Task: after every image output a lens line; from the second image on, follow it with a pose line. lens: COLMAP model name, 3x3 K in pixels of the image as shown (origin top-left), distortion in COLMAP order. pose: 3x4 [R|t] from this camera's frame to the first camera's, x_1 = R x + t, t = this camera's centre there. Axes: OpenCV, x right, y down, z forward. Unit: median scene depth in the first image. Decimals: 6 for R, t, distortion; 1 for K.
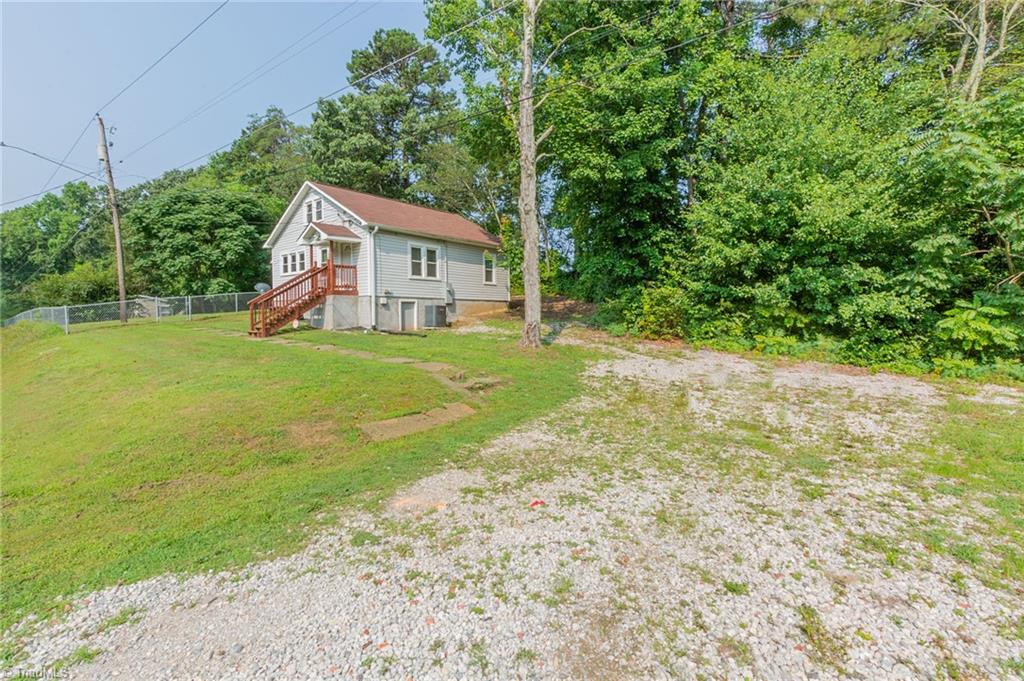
lens RADIAL K [[440.1, 0, 512.5], [0, 440.1, 298.1], [0, 0, 1]] dist [0.000672, 0.000071]
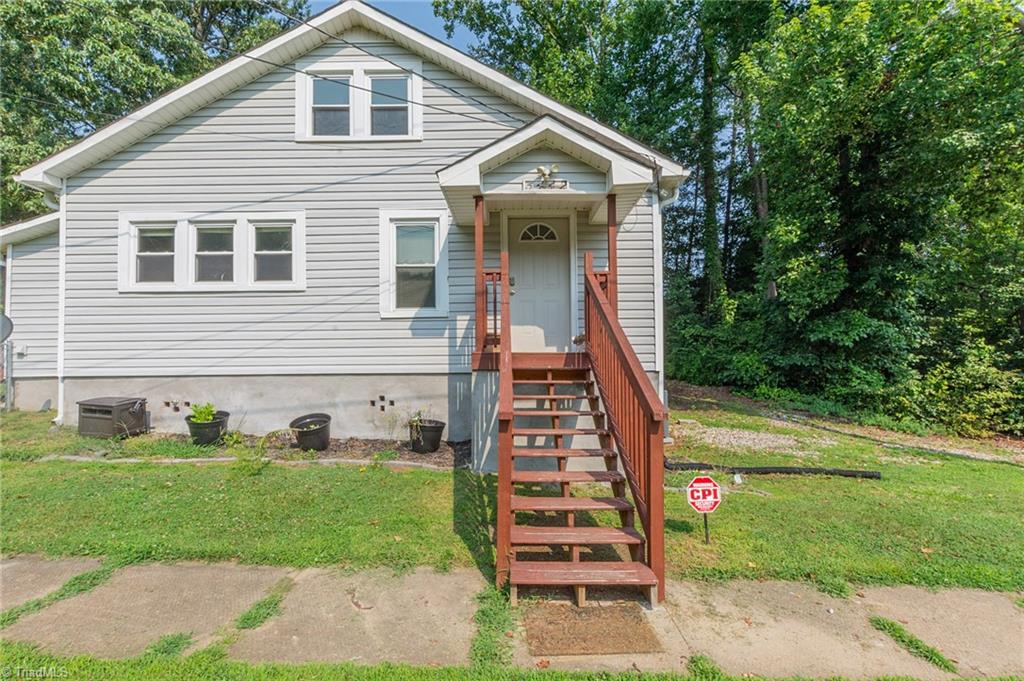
lens RADIAL K [[452.2, 0, 512.2], [0, 452.2, 351.4], [0, 0, 1]] dist [0.001419, 0.000020]
pose [[0.768422, 0.029249, 0.639275, -0.573865], [-0.011594, 0.999427, -0.031791, -0.005490], [-0.639838, 0.017017, 0.768321, 0.673268]]
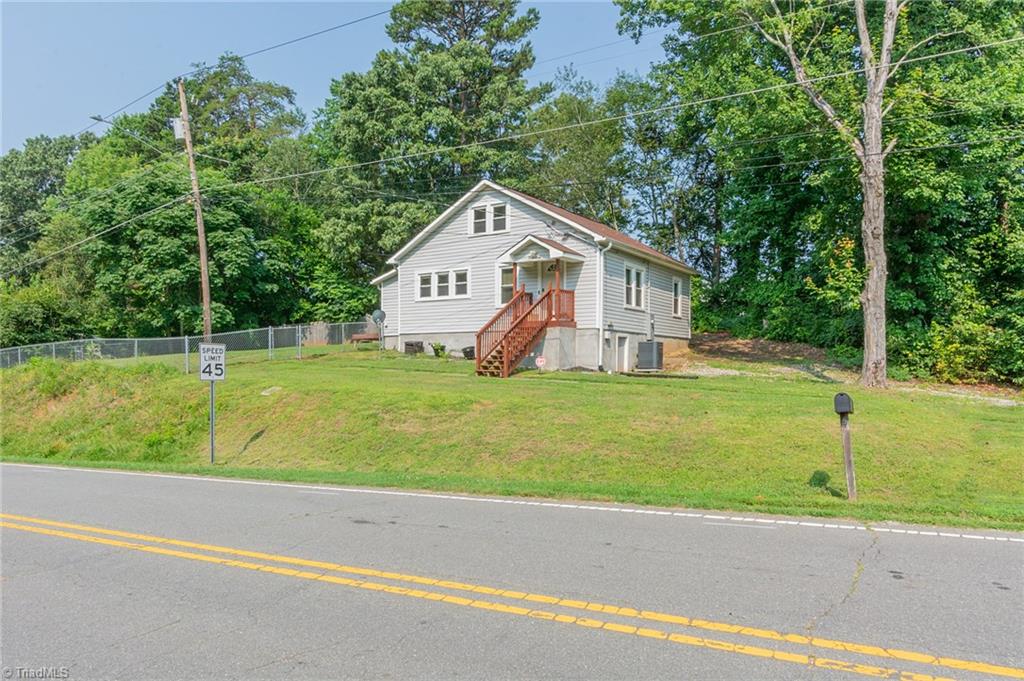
lens RADIAL K [[654.2, 0, 512.0], [0, 654.2, 340.5], [0, 0, 1]] dist [-0.001625, 0.001414]
pose [[0.994823, 0.012577, 0.100845, -0.525571], [-0.012766, 0.999918, 0.001227, 0.015259], [-0.100821, -0.002508, 0.994901, -0.152670]]
